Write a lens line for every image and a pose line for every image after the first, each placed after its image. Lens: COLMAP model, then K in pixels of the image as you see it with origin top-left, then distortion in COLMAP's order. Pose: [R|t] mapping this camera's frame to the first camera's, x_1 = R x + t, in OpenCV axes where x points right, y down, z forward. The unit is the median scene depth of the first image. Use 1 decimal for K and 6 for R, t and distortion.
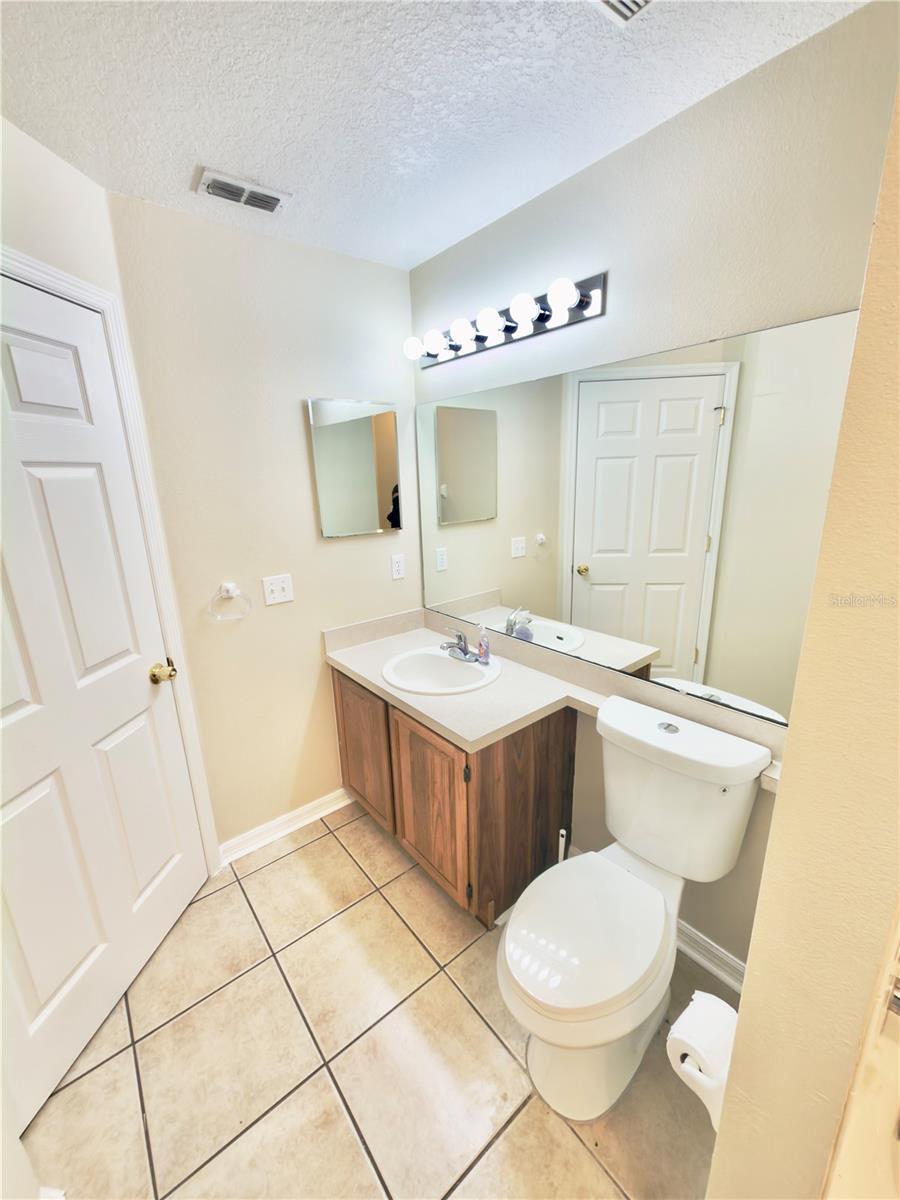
lens RADIAL K [[478.5, 0, 449.2], [0, 478.5, 600.9], [0, 0, 1]] dist [-0.001650, 0.000211]
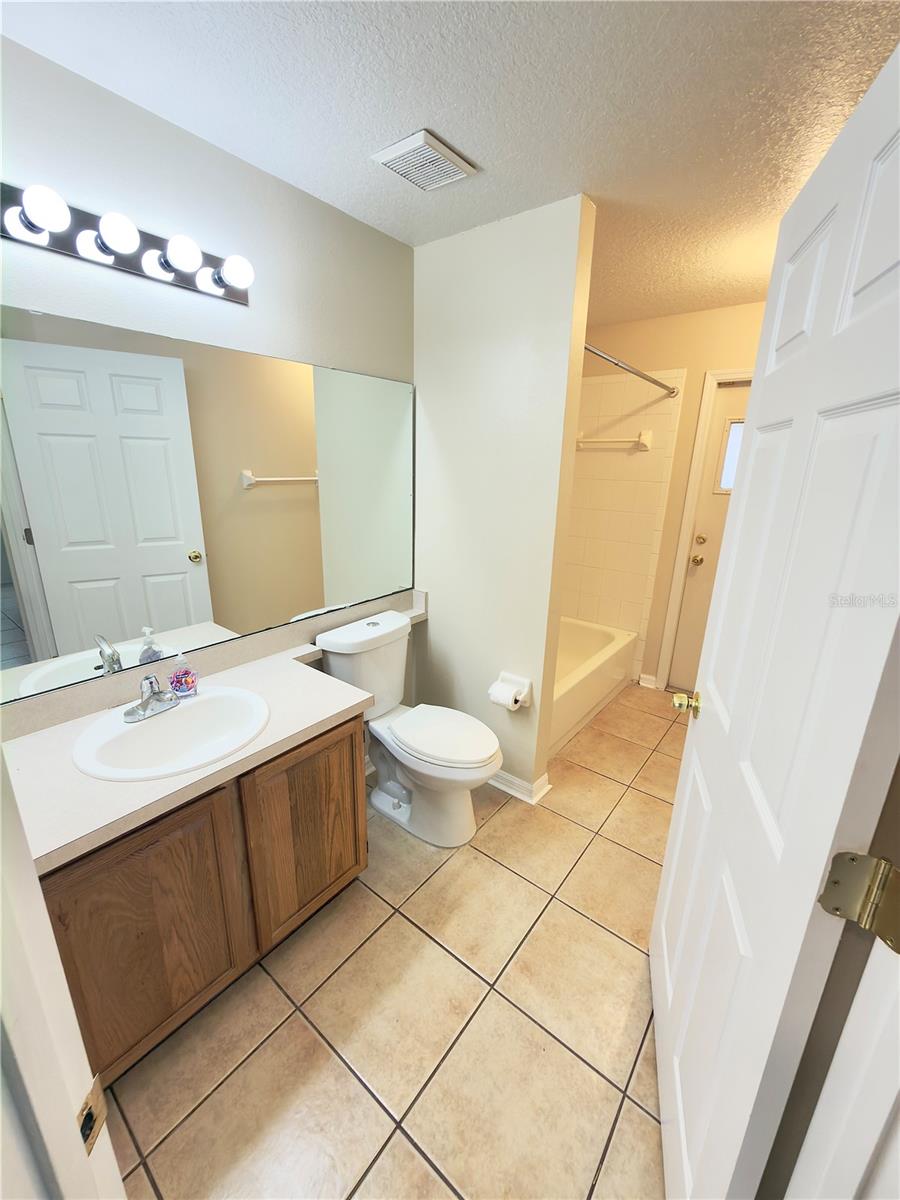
lens RADIAL K [[478.5, 0, 449.2], [0, 478.5, 600.9], [0, 0, 1]] dist [-0.001650, 0.000211]
pose [[-0.216377, -0.251496, 0.943361, -0.854897], [0.242548, 0.922112, 0.301464, -0.173510], [-0.945702, 0.294040, -0.138524, 0.795670]]
